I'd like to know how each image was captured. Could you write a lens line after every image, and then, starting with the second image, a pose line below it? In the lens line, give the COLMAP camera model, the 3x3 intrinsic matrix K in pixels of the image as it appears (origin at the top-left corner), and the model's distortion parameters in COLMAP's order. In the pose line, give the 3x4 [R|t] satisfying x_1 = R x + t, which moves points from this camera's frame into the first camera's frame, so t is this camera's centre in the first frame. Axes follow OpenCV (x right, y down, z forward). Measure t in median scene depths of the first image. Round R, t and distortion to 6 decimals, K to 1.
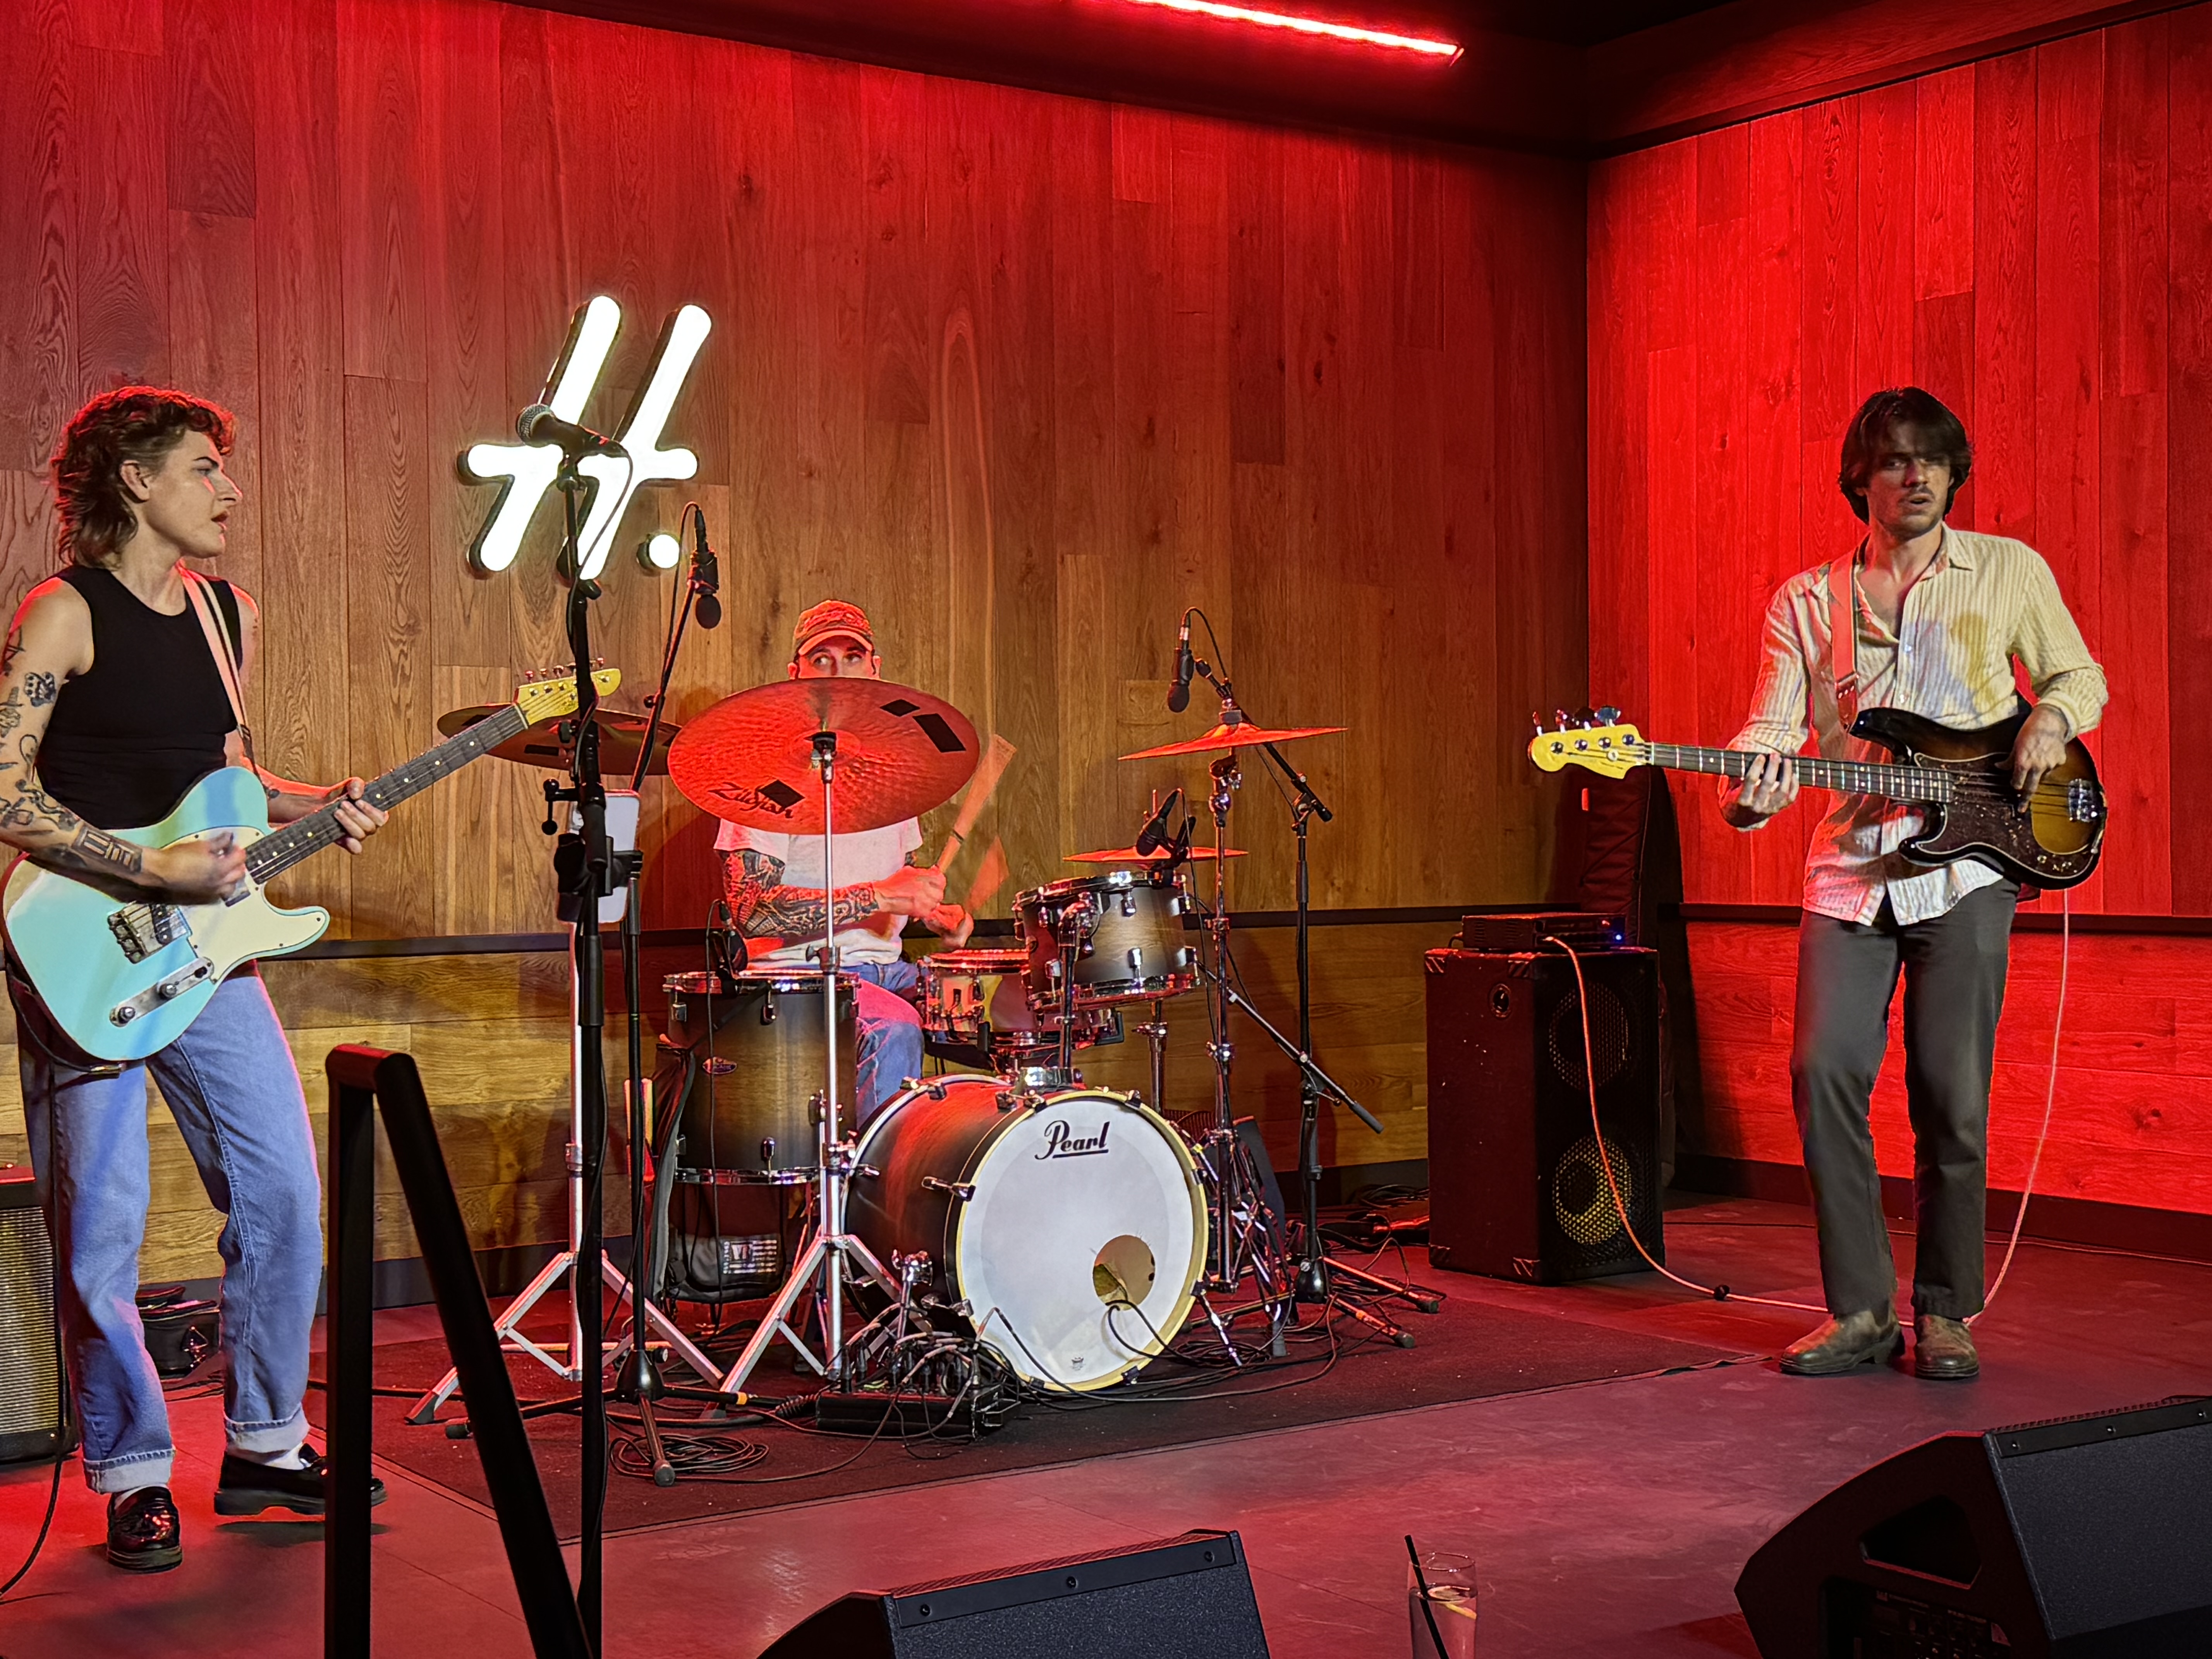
lens RADIAL K [[2988.2, 0, 1106.0], [0, 2988.2, 829.5], [0, 0, 1]] dist [0.174319, -0.283129]
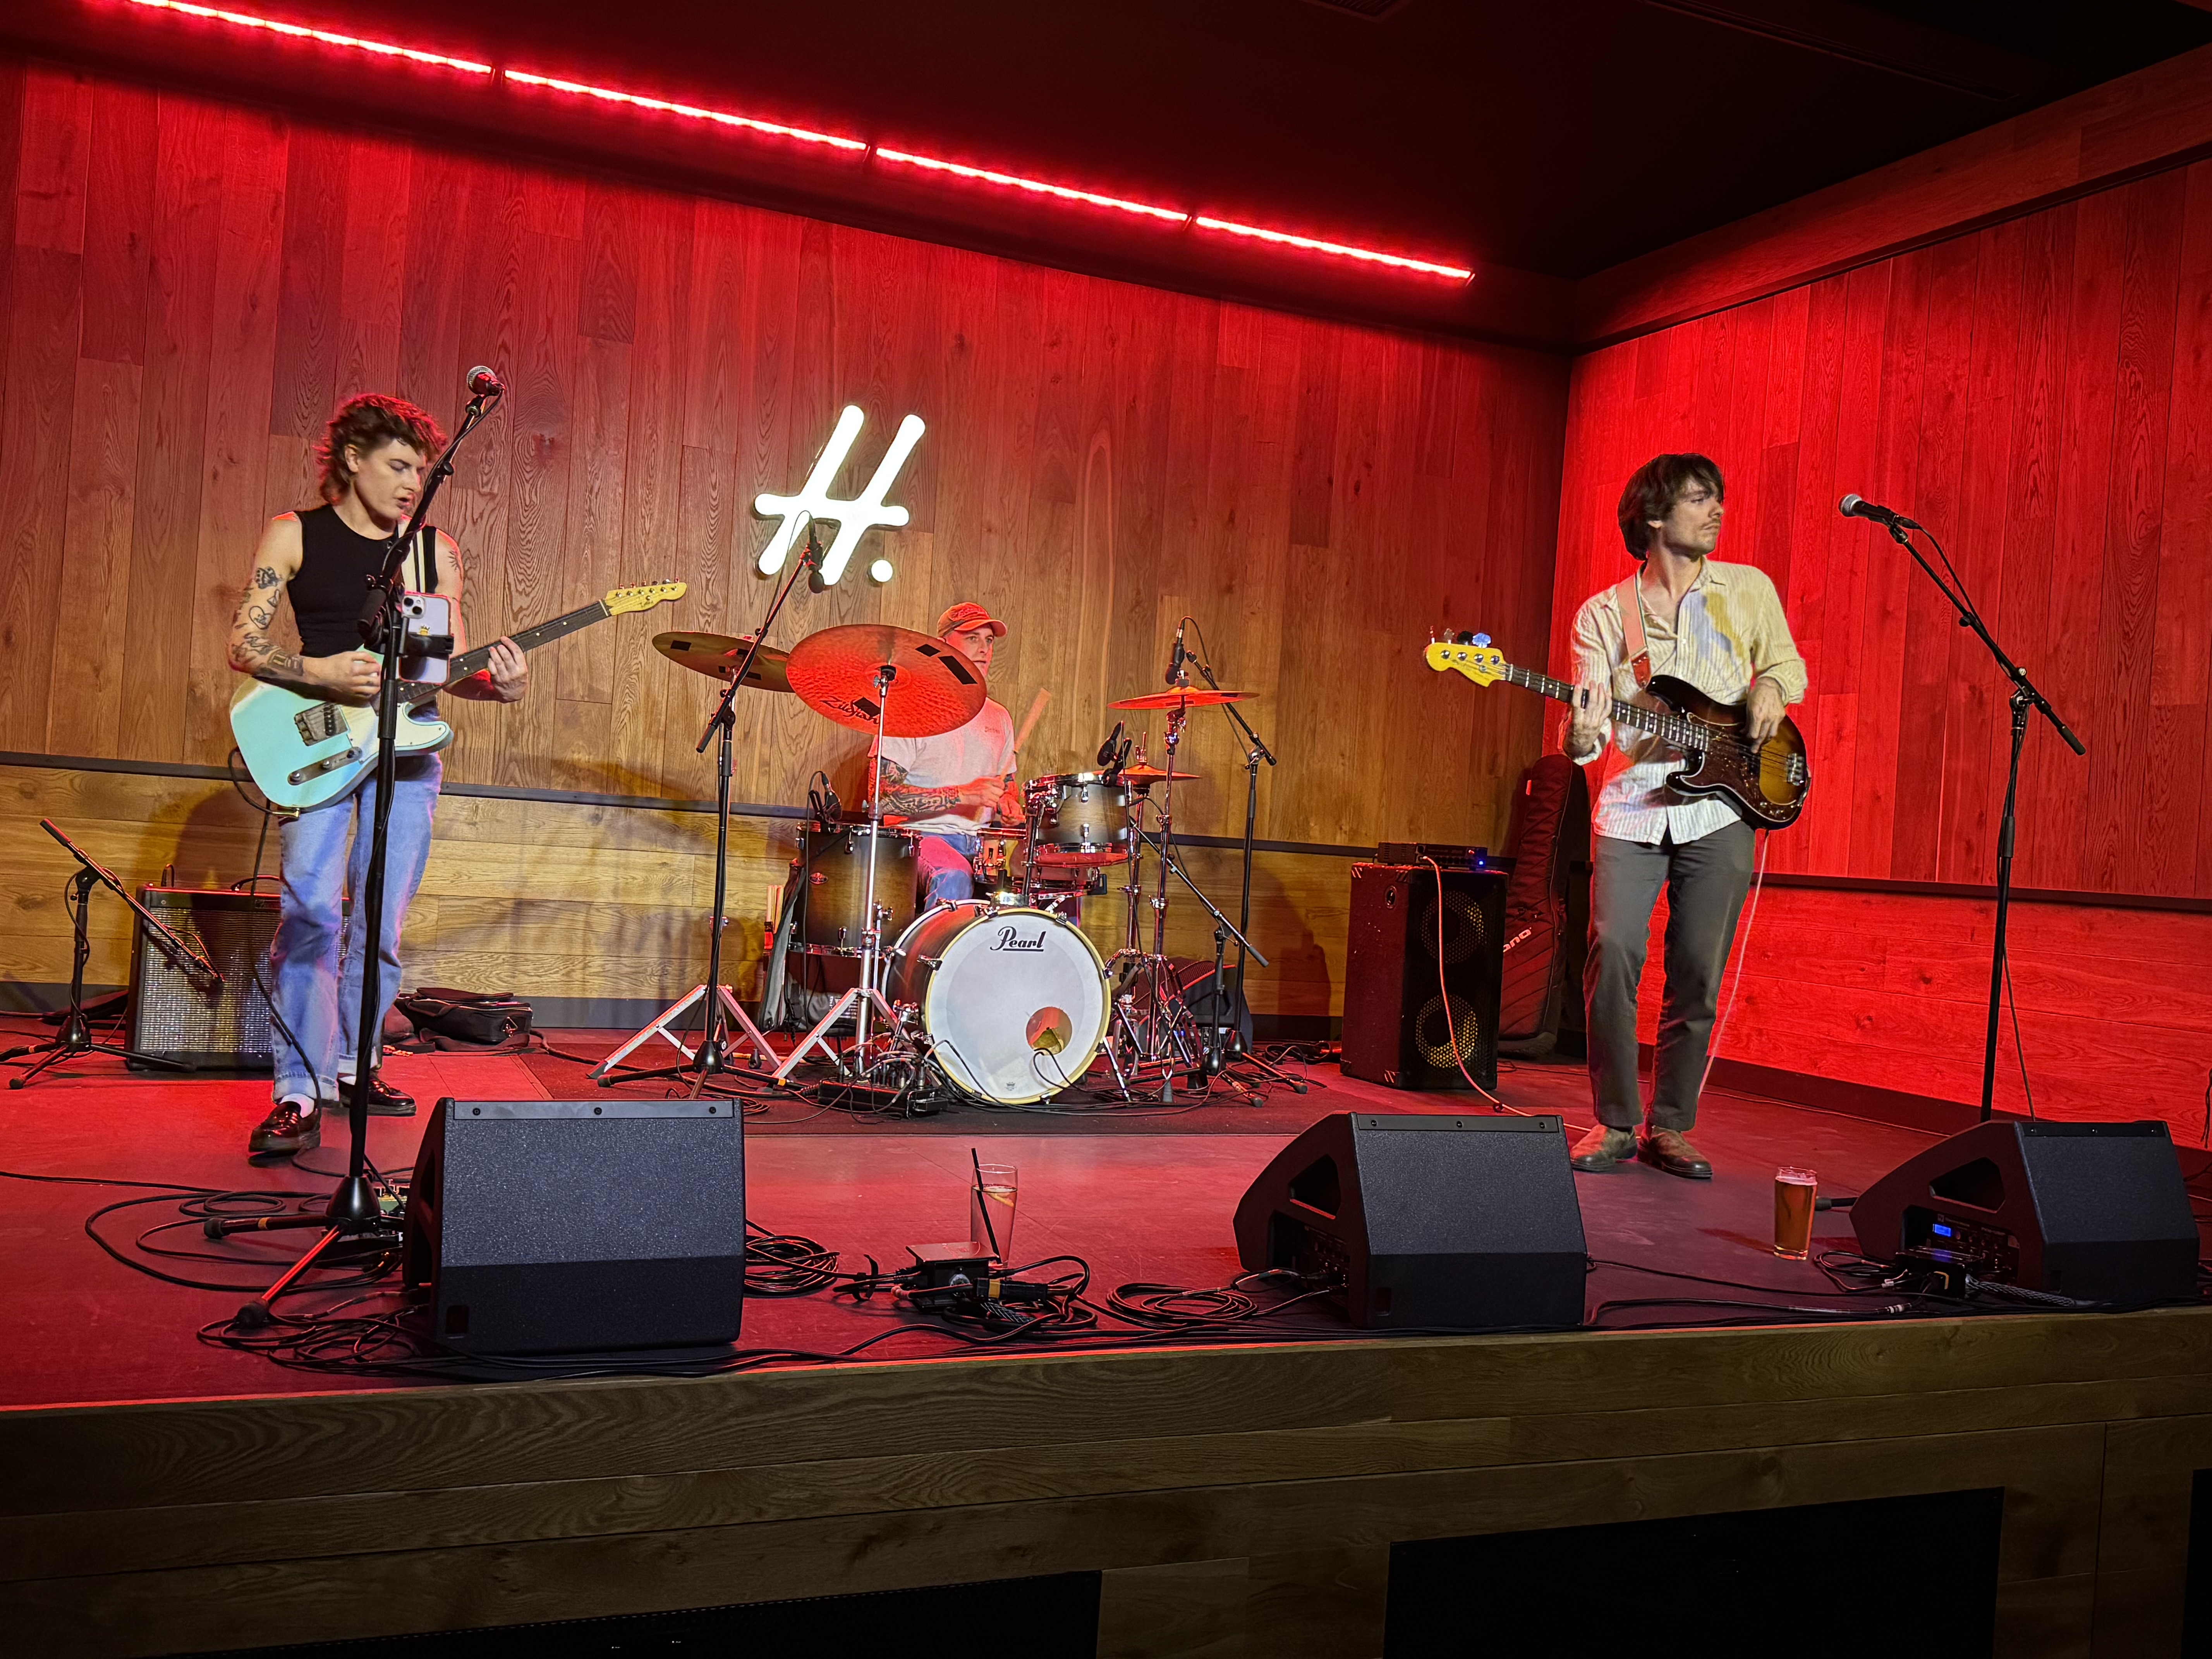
lens RADIAL K [[1904.5, 0, 1106.0], [0, 1904.5, 829.5], [0, 0, 1]] dist [0.200238, -0.407524]
pose [[0.978562, 0.073818, -0.192271, 0.171618], [-0.076497, 0.997048, -0.006536, 0.040255], [0.191221, 0.021104, 0.981320, 0.043033]]
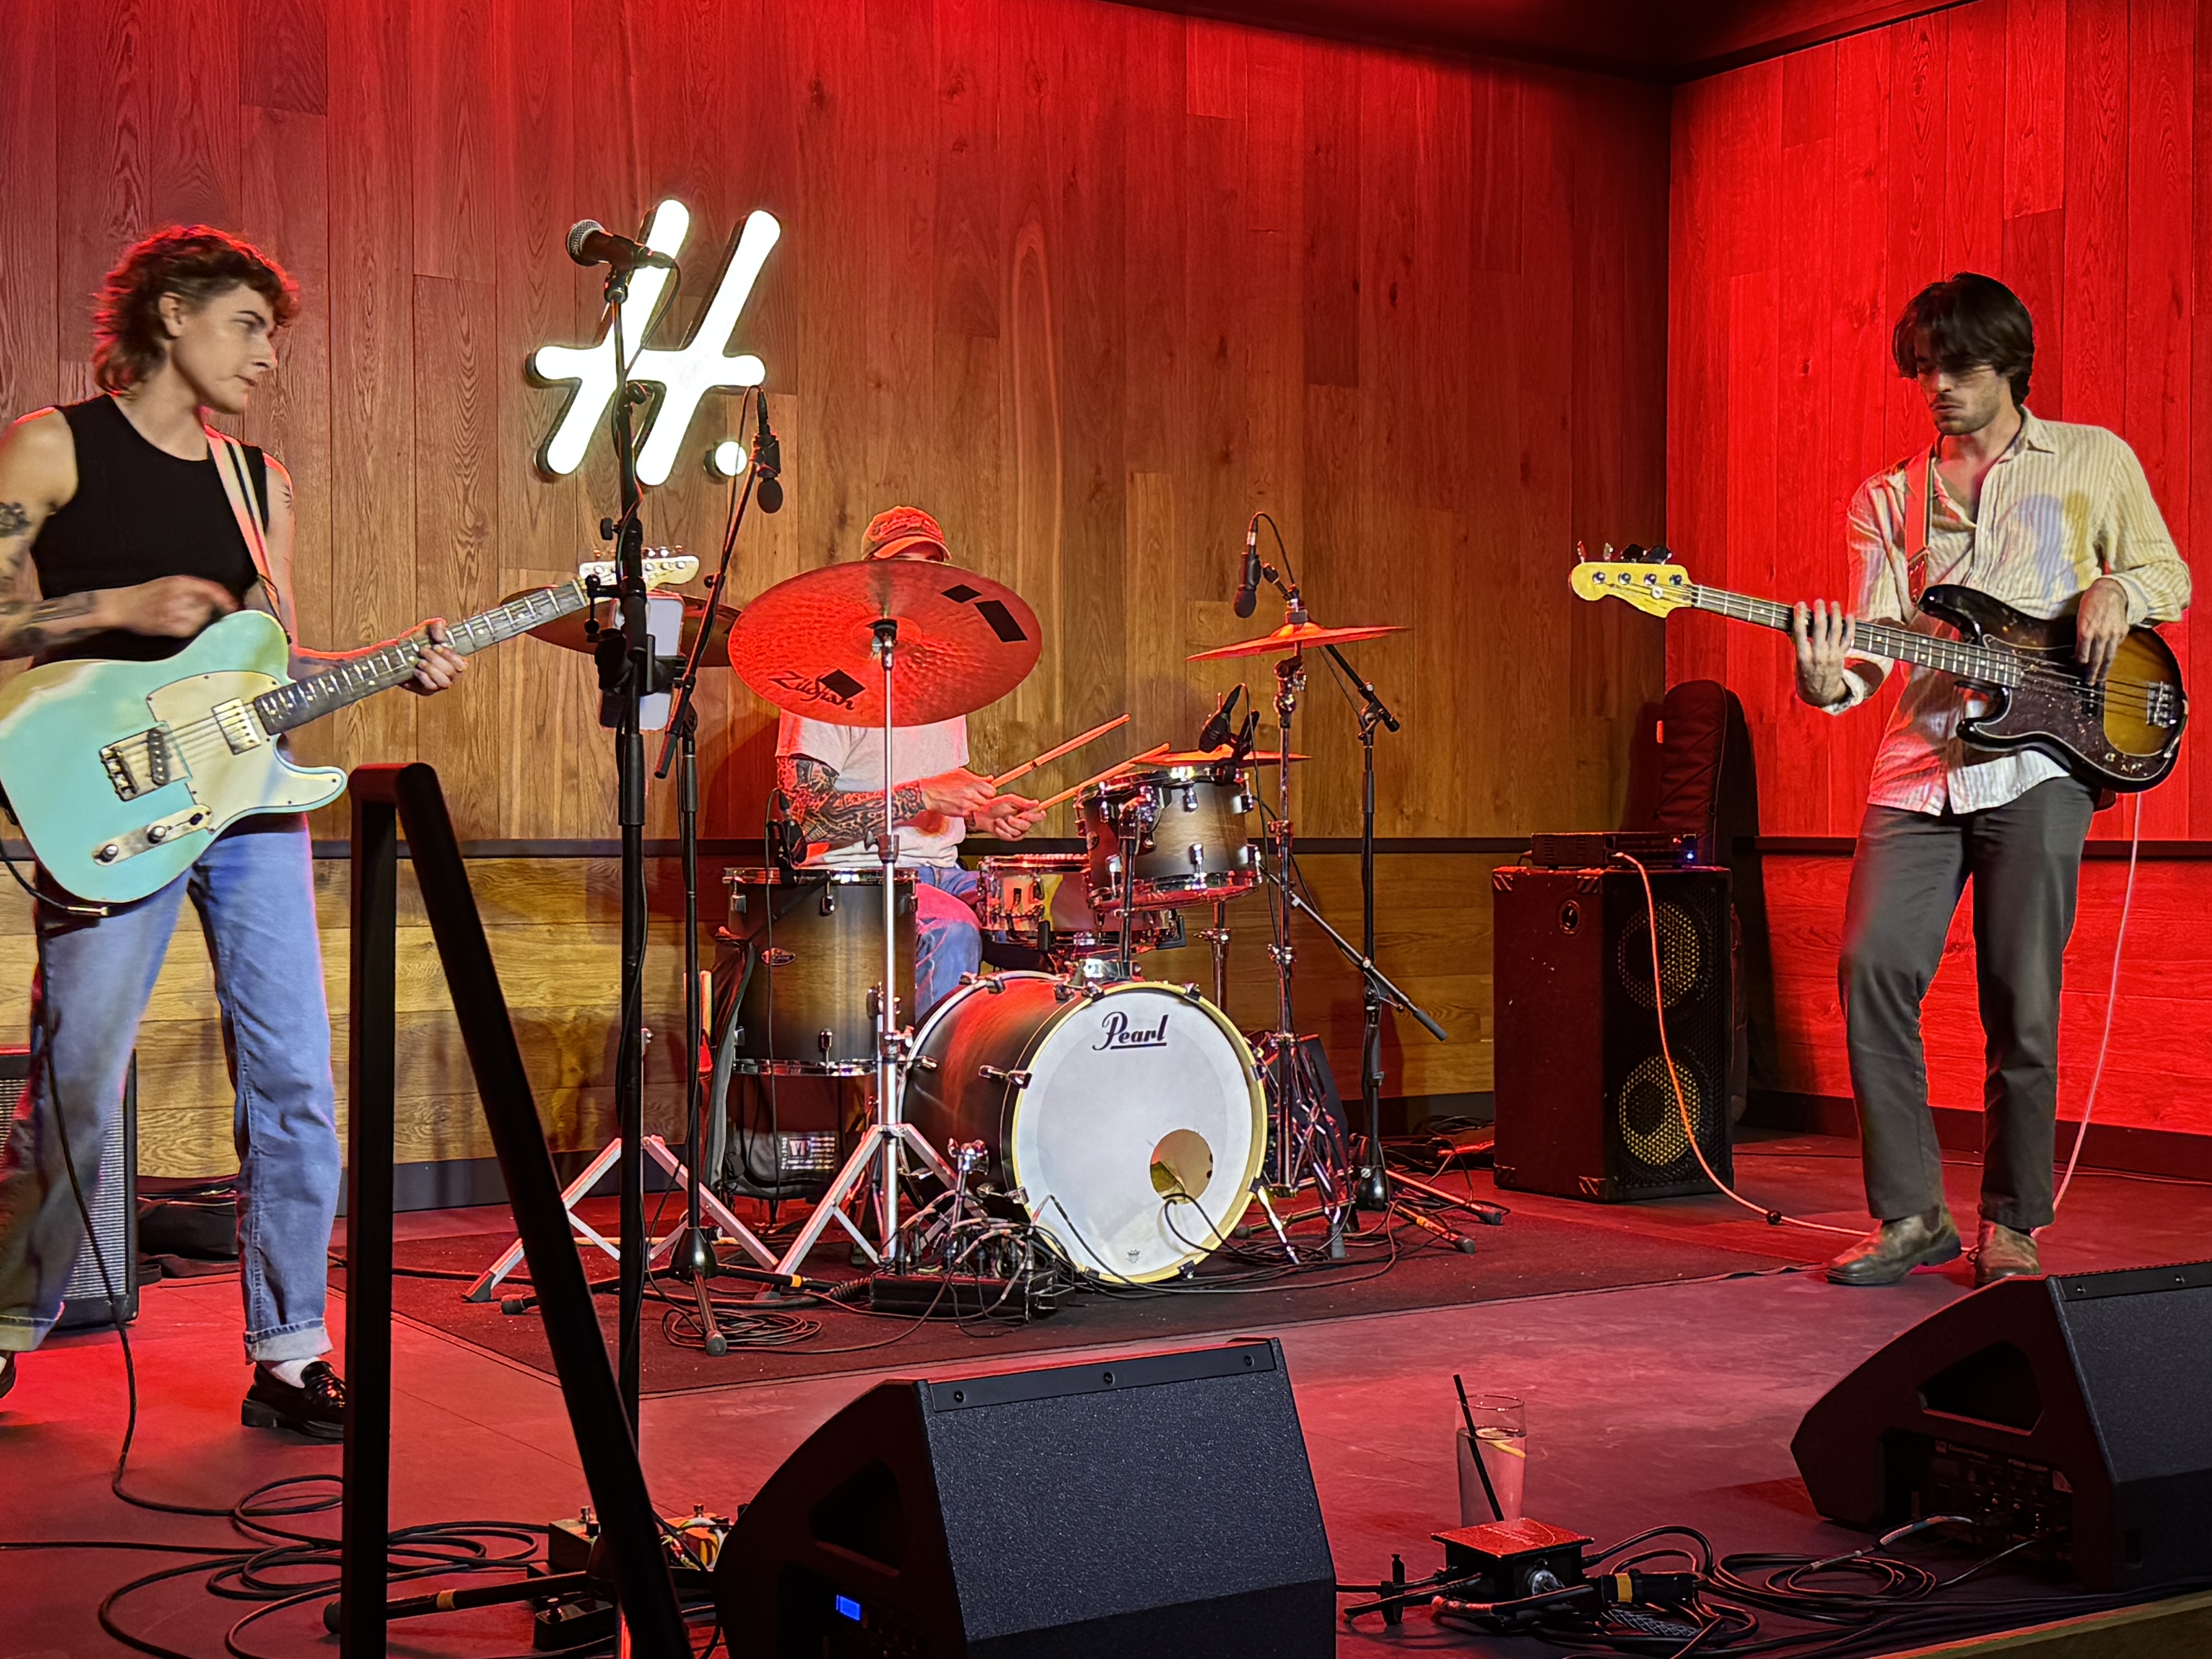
lens RADIAL K [[2986.7, 0, 1097.4], [0, 2986.7, 838.1], [0, 0, 1]] dist [0.184630, -0.347488]
pose [[0.999509, 0.010479, -0.029539, 0.005125], [-0.010369, 0.999939, 0.003885, 0.028482], [0.029578, -0.003577, 0.999556, 0.006966]]
